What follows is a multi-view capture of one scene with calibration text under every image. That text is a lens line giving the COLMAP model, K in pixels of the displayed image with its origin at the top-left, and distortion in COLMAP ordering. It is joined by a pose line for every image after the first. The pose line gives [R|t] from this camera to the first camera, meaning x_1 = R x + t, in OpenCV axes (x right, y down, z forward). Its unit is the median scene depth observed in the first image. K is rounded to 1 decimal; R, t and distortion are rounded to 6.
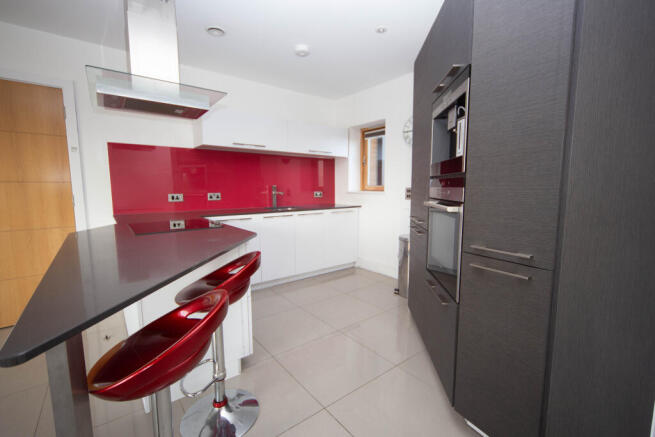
lens RADIAL K [[284.2, 0, 329.9], [0, 284.2, 219.1], [0, 0, 1]] dist [0.002561, 0.000515]
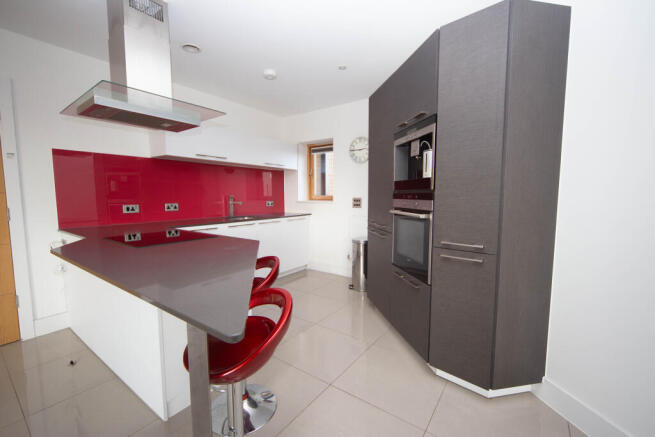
lens RADIAL K [[274.7, 0, 325.5], [0, 274.7, 219.8], [0, 0, 1]] dist [-0.002023, 0.000329]
pose [[0.960733, -0.023348, 0.276490, -0.173253], [0.029264, 0.999422, -0.017290, -0.003497], [-0.275926, 0.024702, 0.960861, -0.060209]]
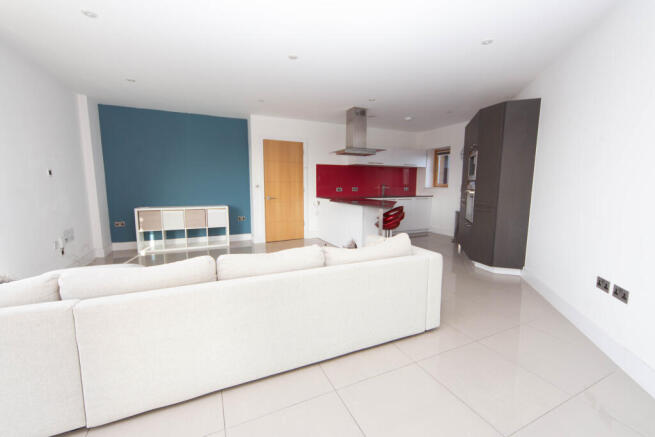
lens RADIAL K [[274.7, 0, 323.5], [0, 274.7, 218.8], [0, 0, 1]] dist [-0.002023, 0.000329]
pose [[0.971710, 0.034224, -0.233684, -0.180983], [-0.030661, 0.999352, 0.018864, 0.103564], [0.234178, -0.011166, 0.972130, -0.982691]]
